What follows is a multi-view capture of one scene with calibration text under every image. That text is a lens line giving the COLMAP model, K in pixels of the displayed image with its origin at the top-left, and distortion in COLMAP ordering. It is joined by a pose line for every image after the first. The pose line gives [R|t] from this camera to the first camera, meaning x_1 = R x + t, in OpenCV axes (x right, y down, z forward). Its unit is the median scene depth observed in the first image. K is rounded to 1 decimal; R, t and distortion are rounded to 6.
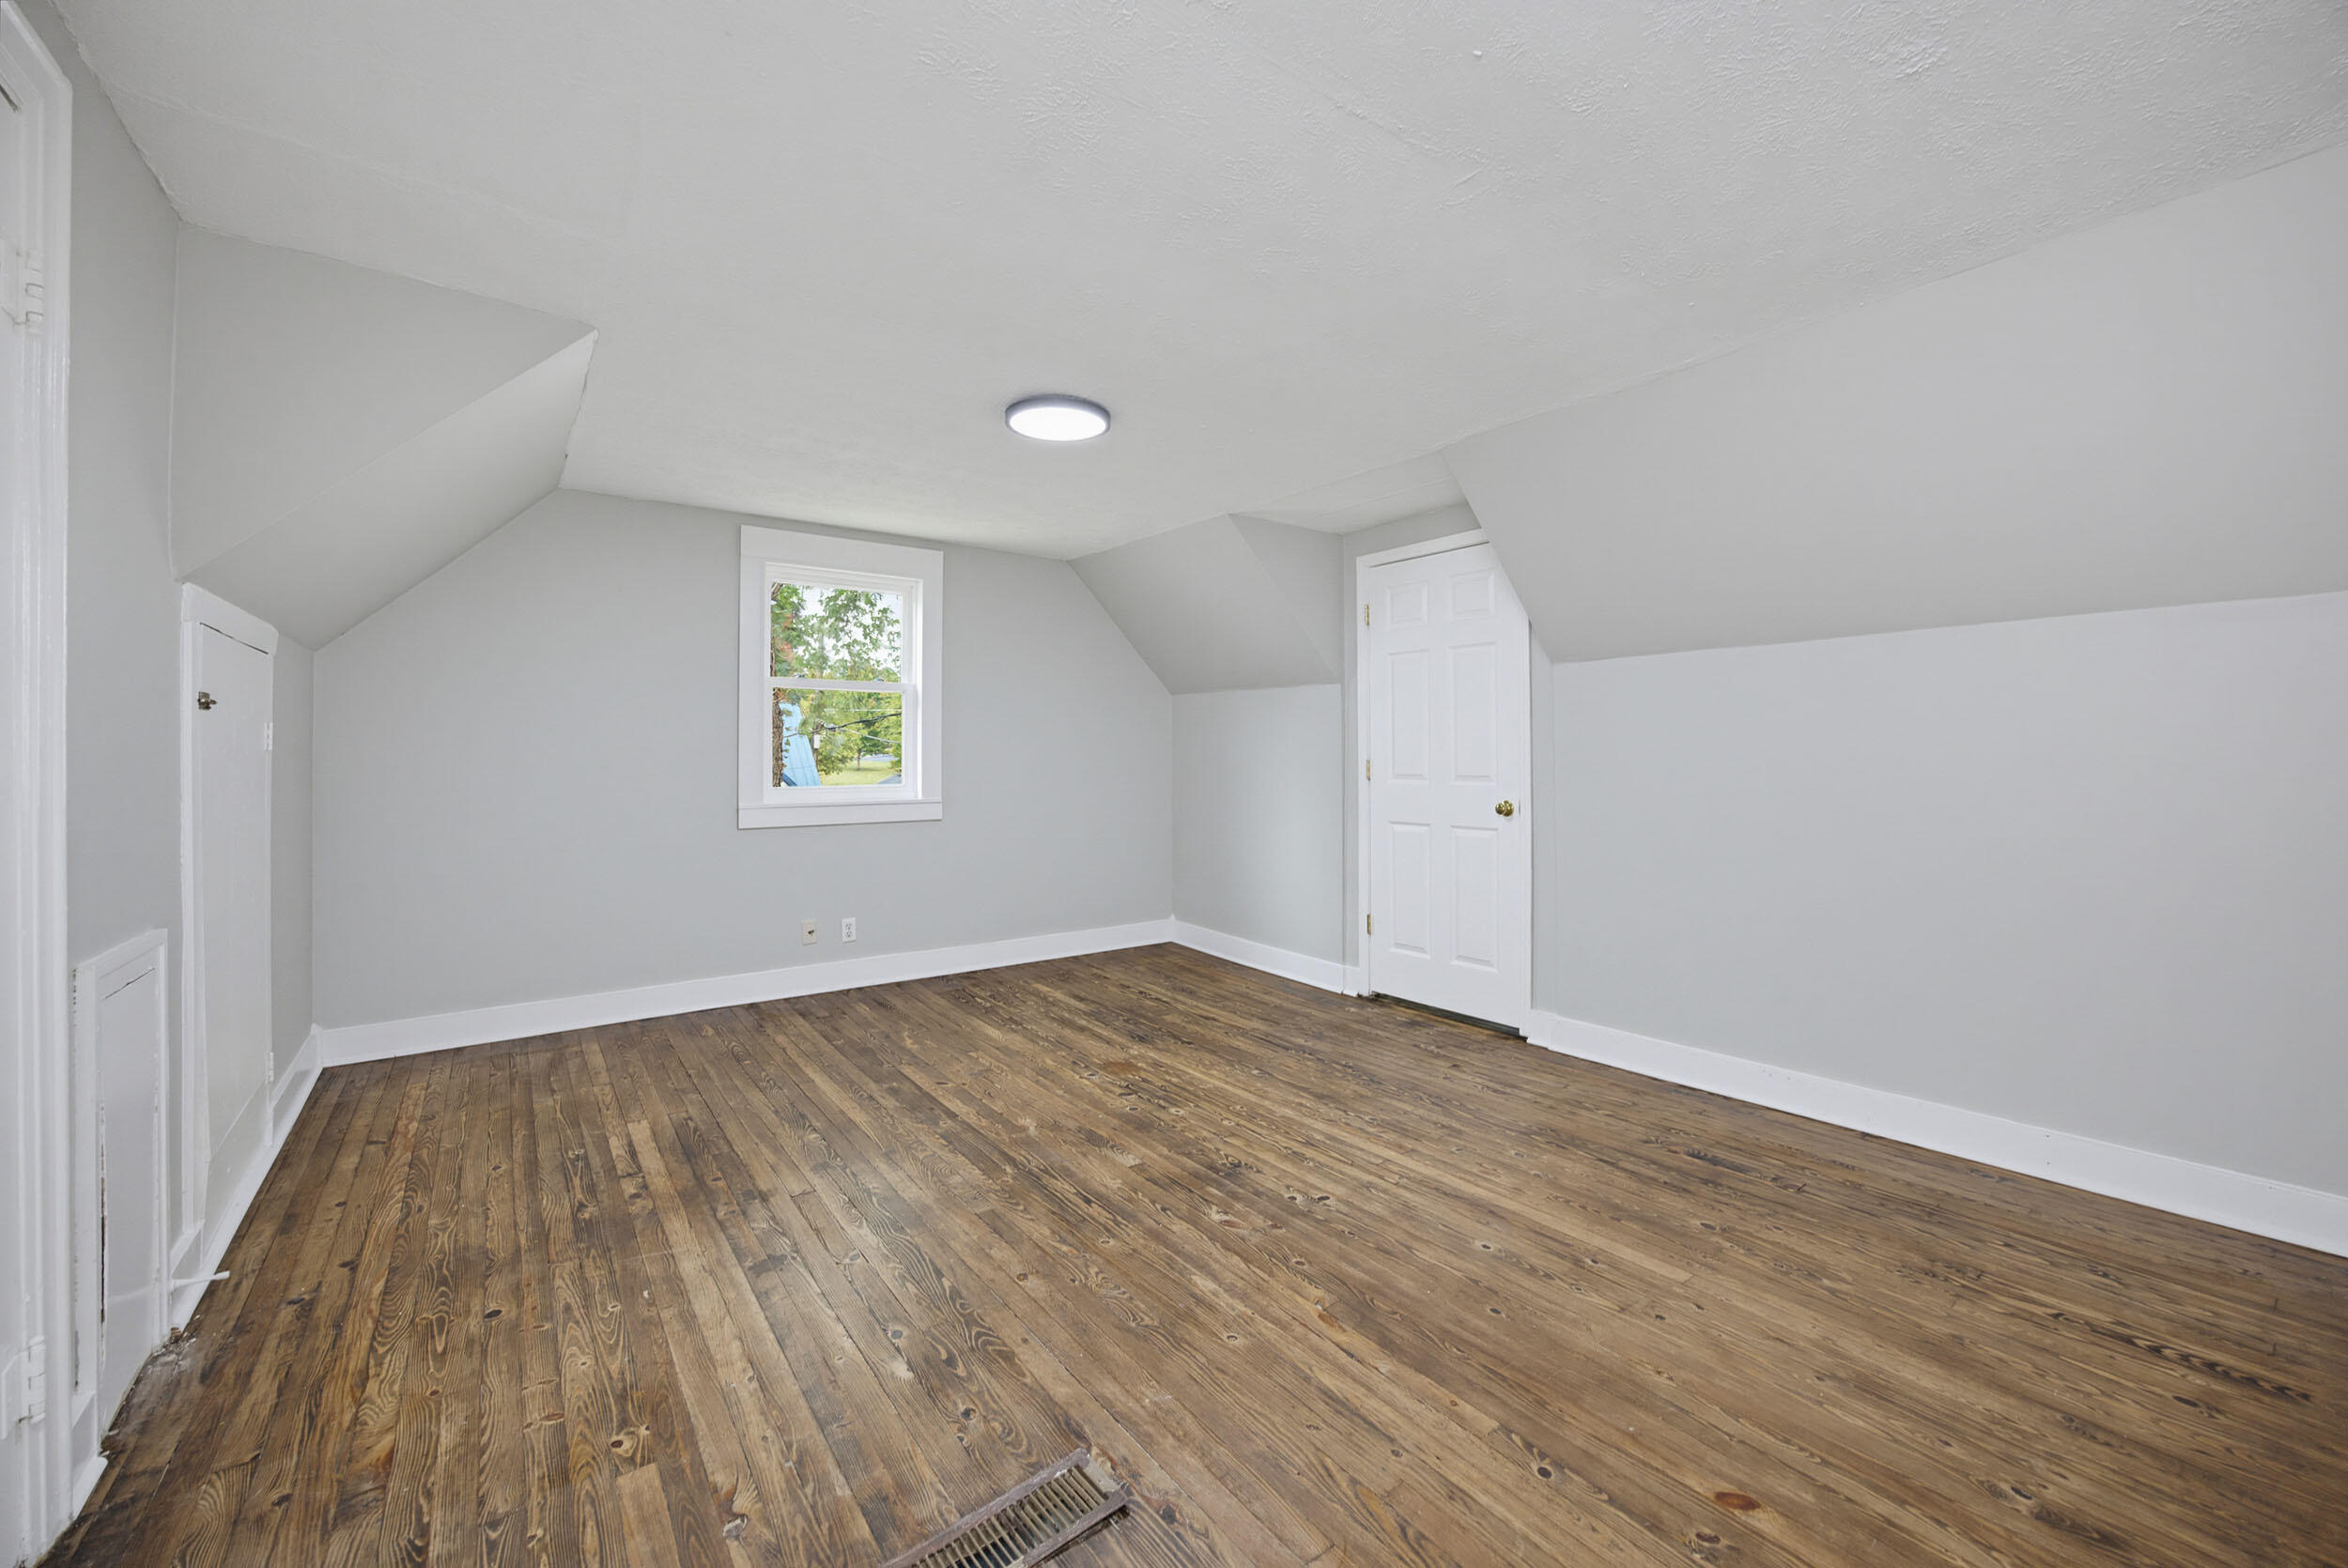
lens RADIAL K [[912.2, 0, 1173.8], [0, 912.2, 757.0], [0, 0, 1]] dist [-0.027862, 0.008199]
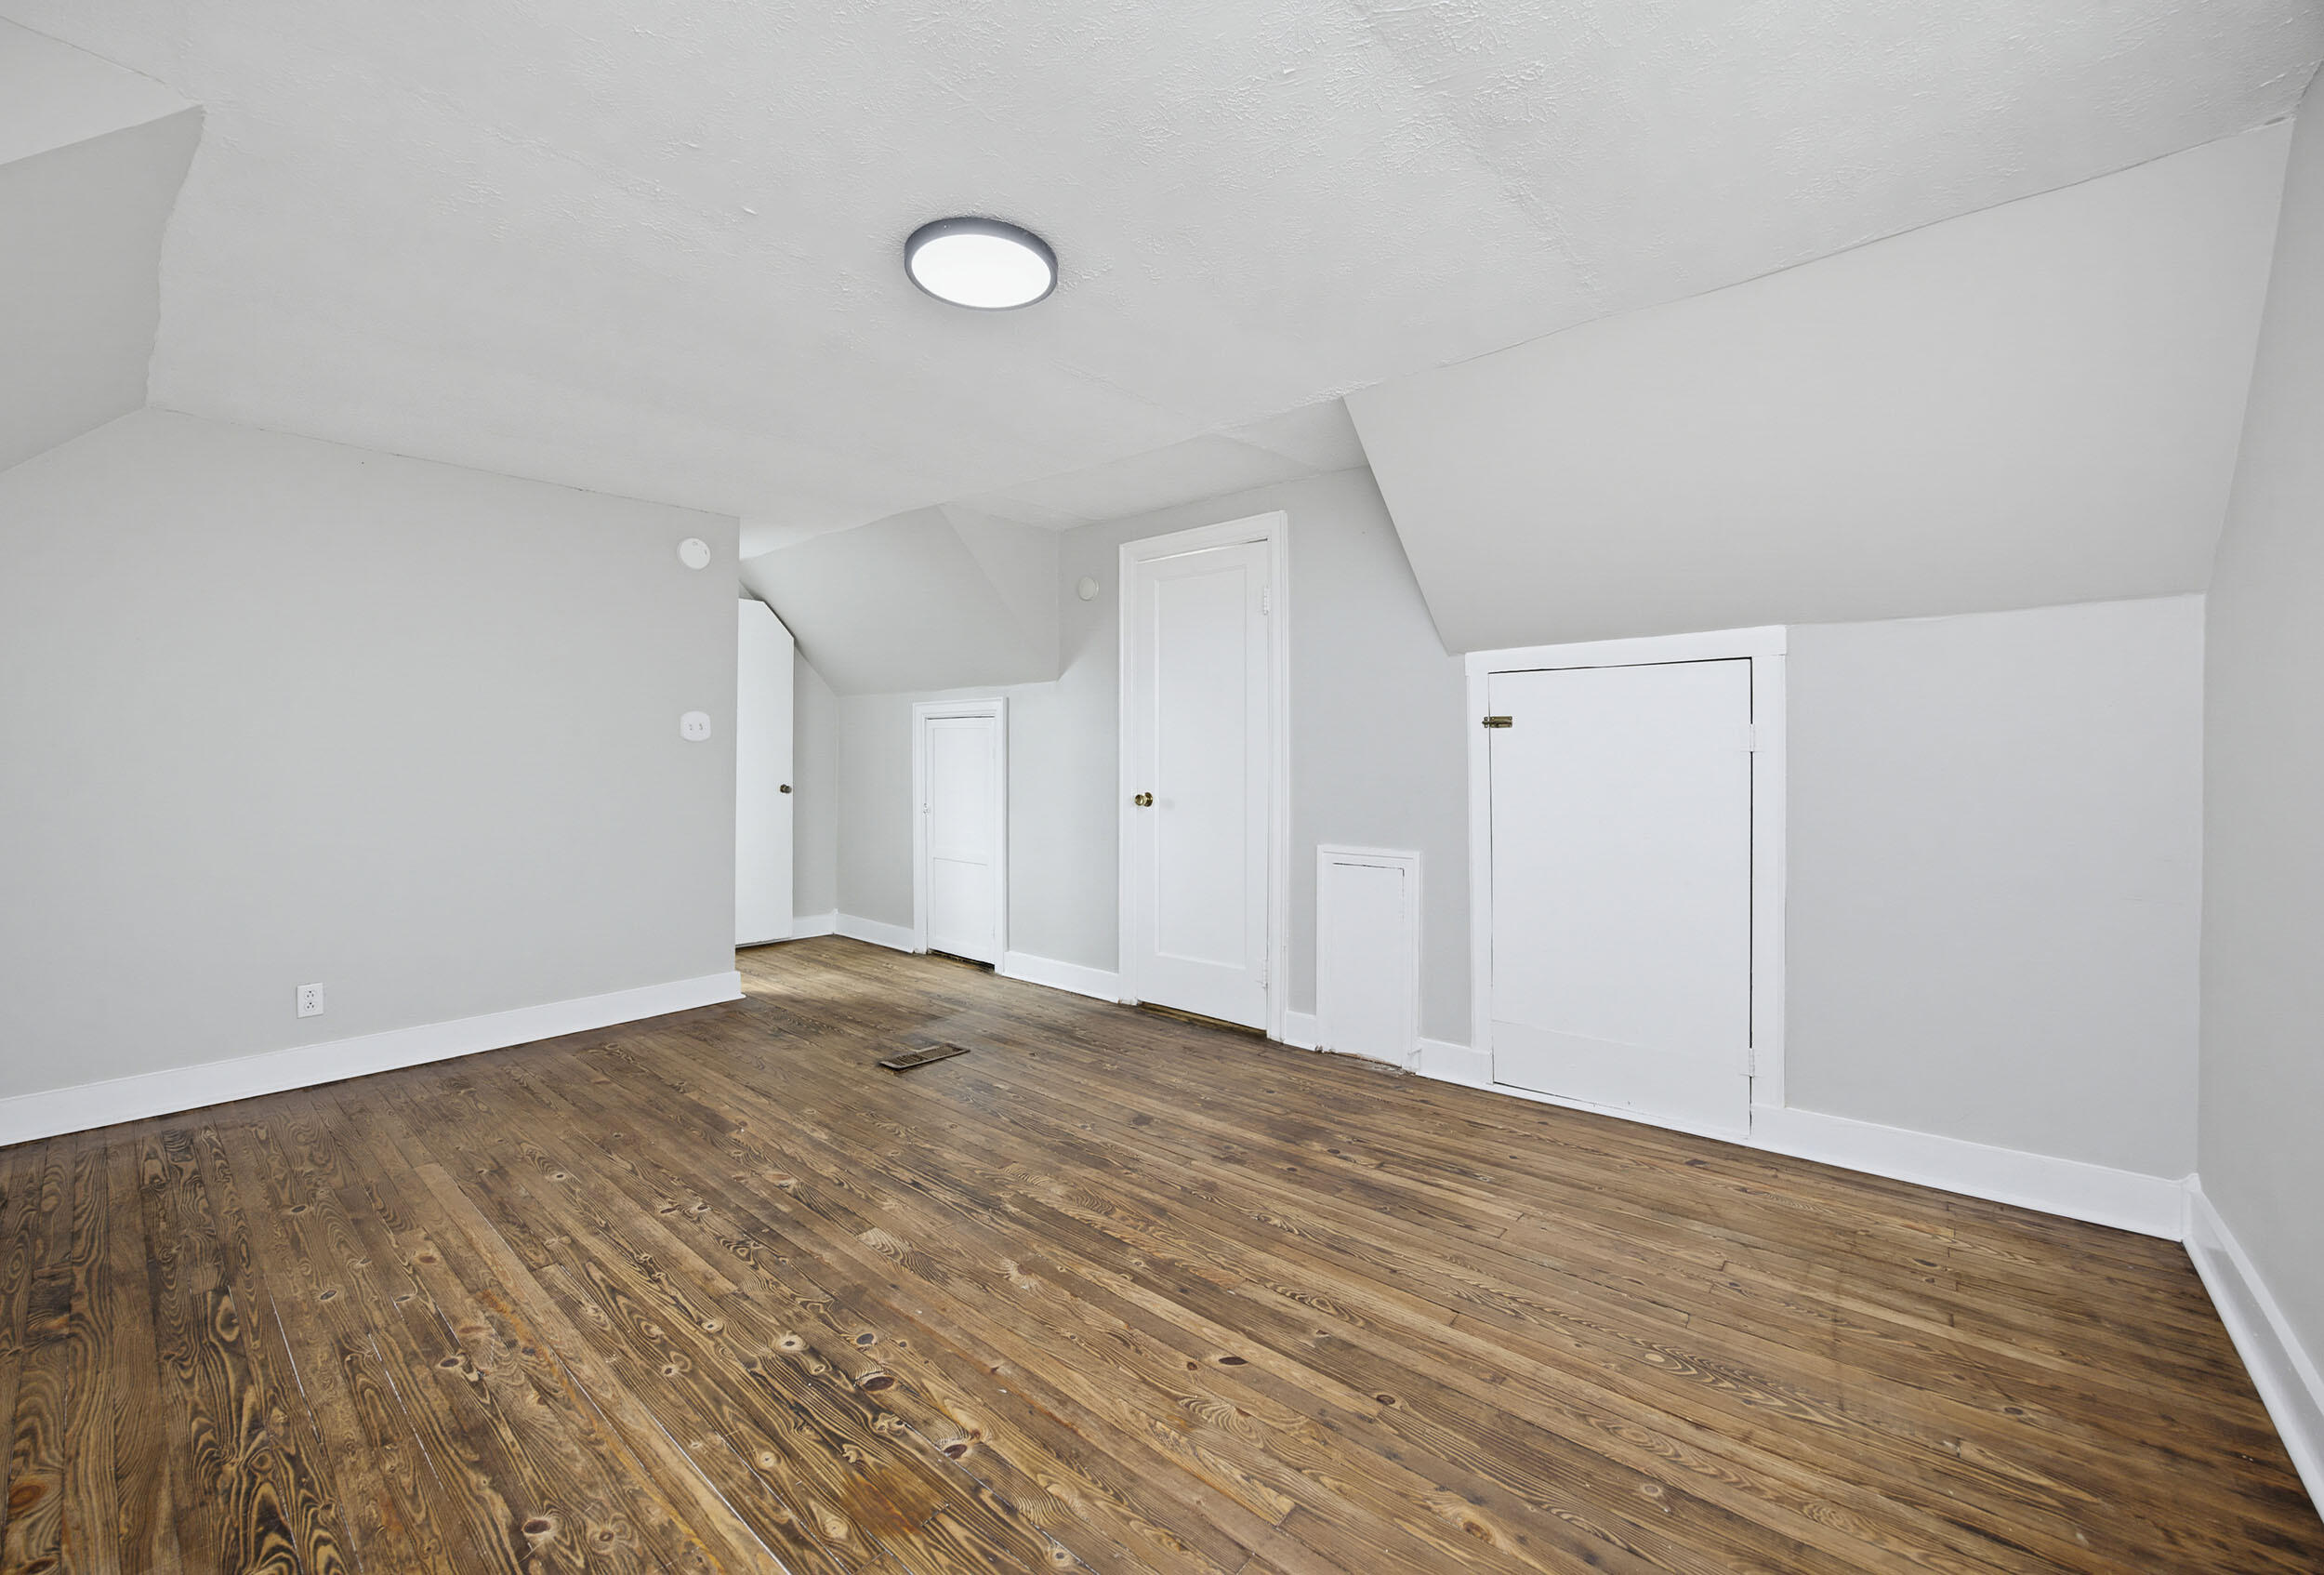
lens RADIAL K [[961.4, 0, 1160.1], [0, 961.4, 759.4], [0, 0, 1]] dist [-0.000206, 0.000276]
pose [[-0.972608, 0.000774, -0.232452, -0.096133], [0.001420, 0.999996, -0.002611, 0.002745], [0.232448, -0.002869, -0.972604, 1.848773]]
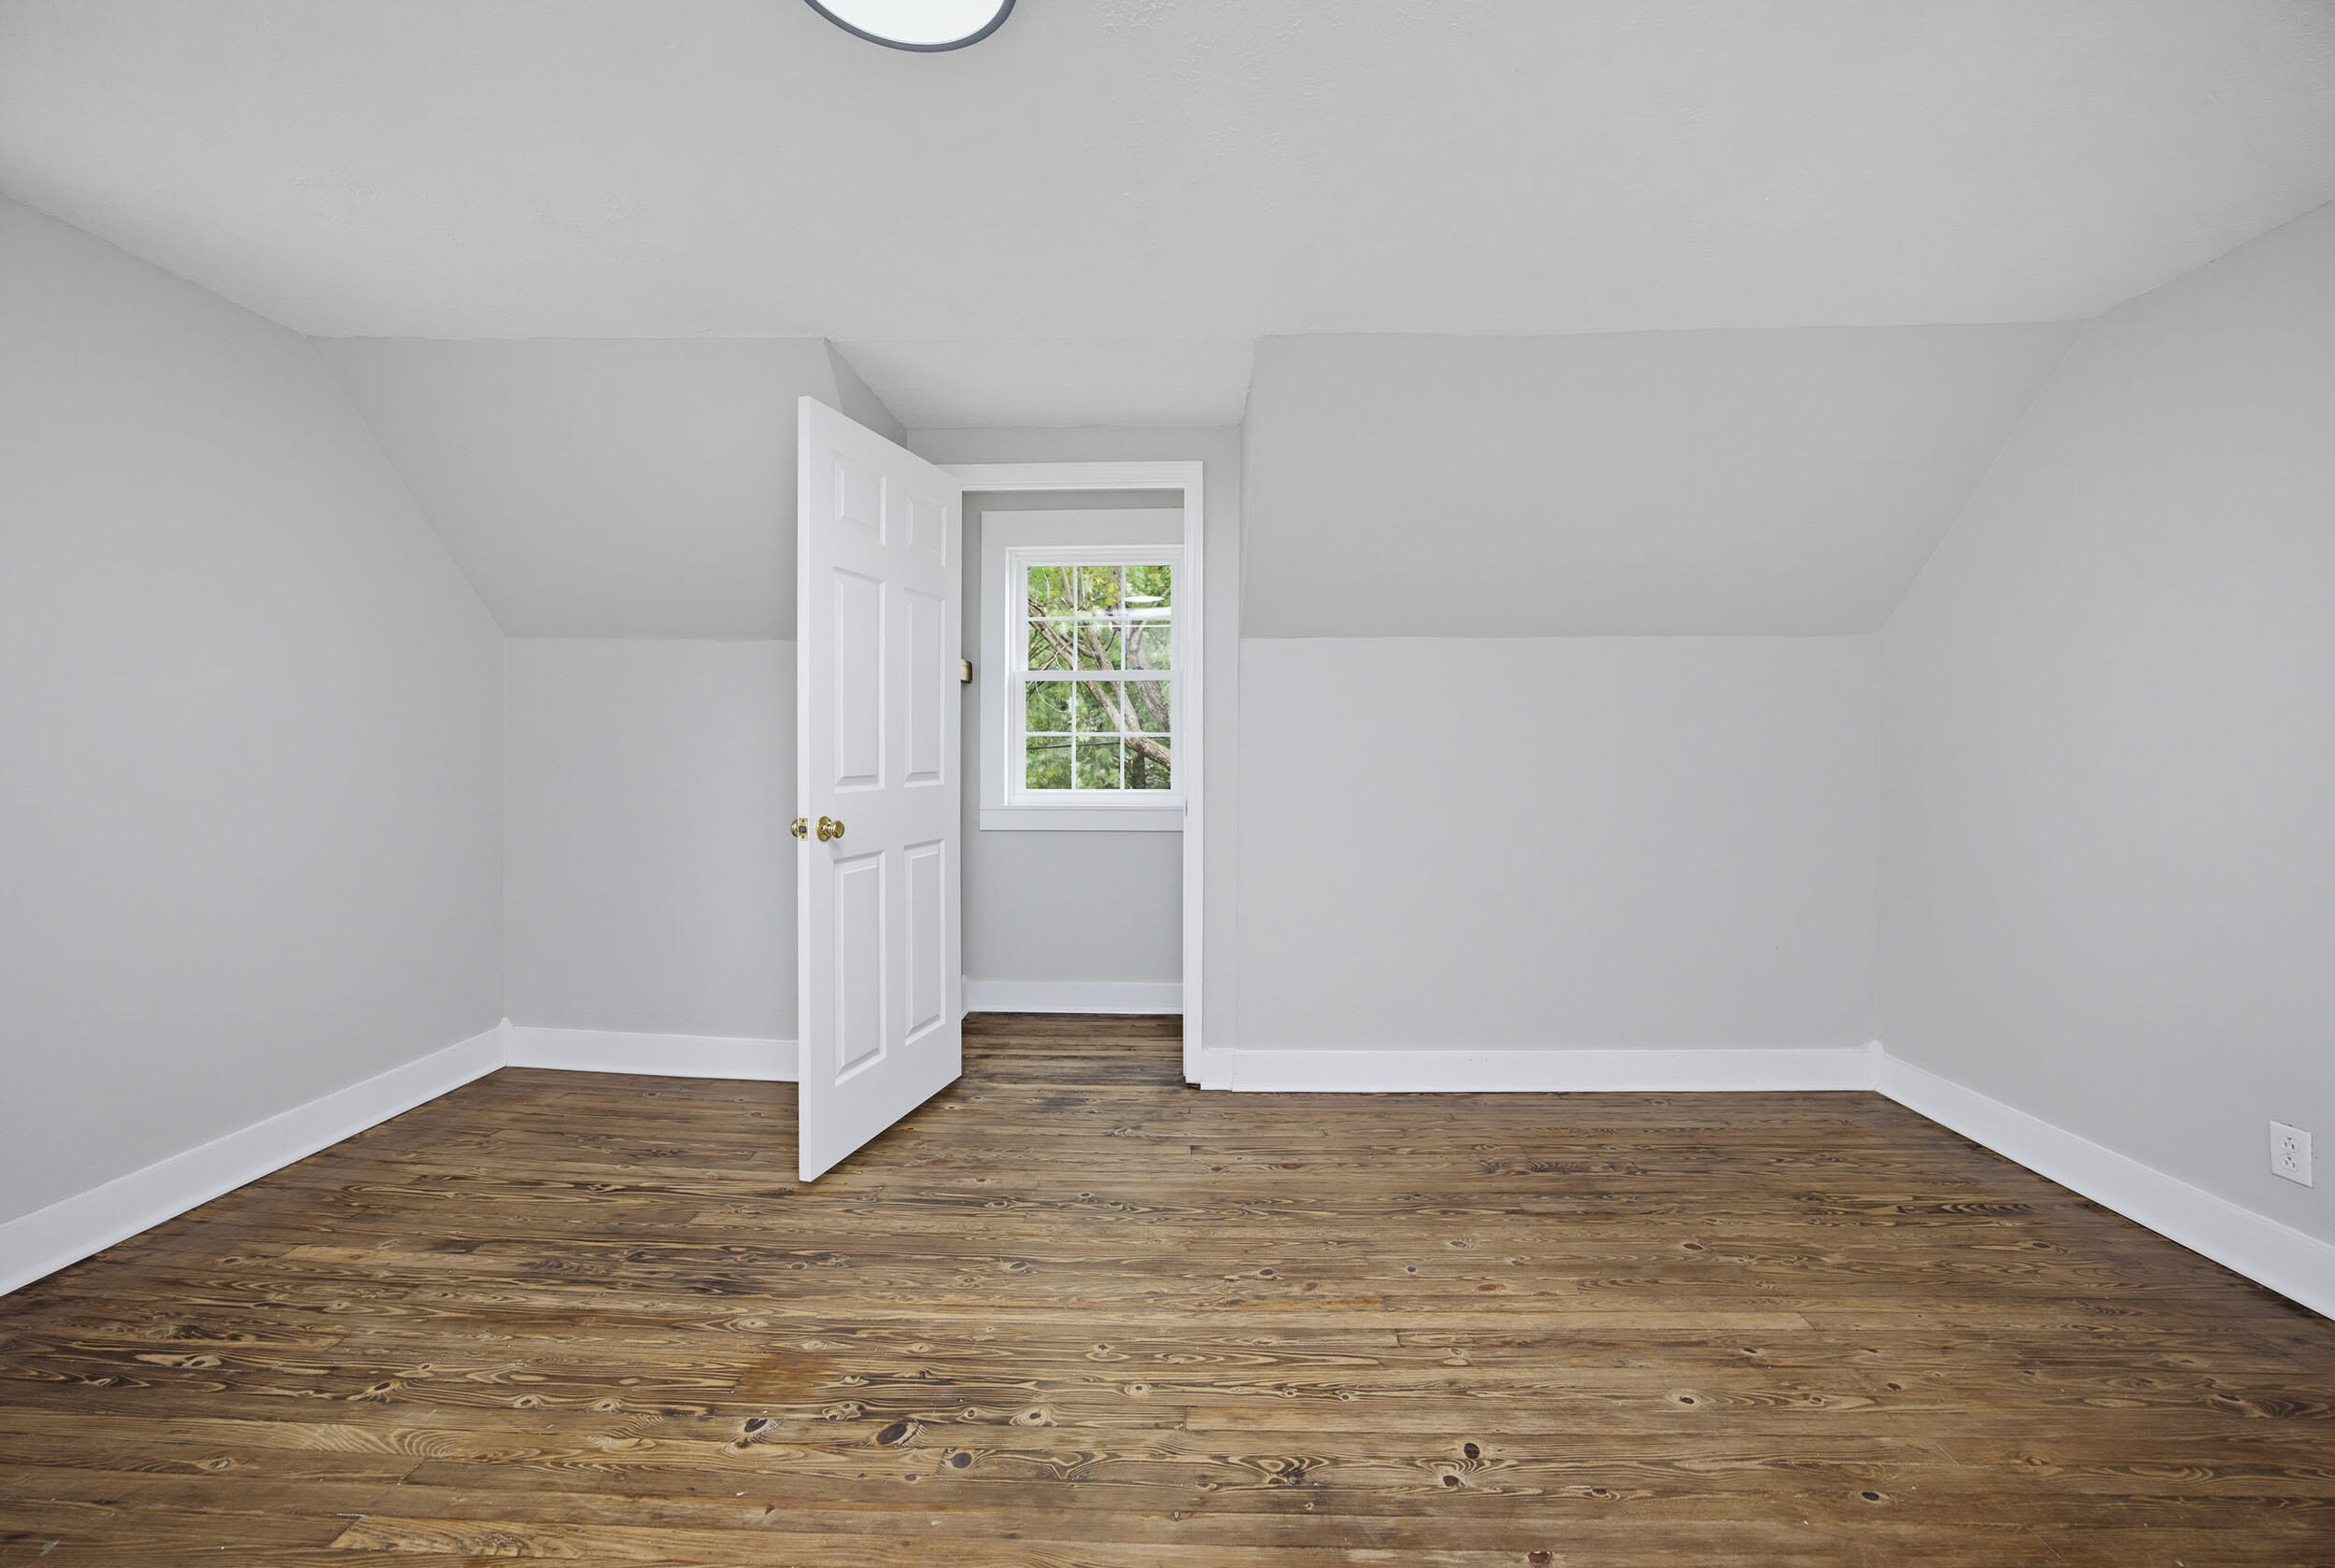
lens RADIAL K [[907.2, 0, 1167.3], [0, 907.2, 757.2], [0, 0, 1]] dist [-0.027862, 0.008199]
pose [[0.621673, 0.000738, 0.783276, -0.393862], [-0.005972, 0.999975, 0.003798, 0.002325], [-0.783254, -0.007039, 0.621662, 0.677709]]
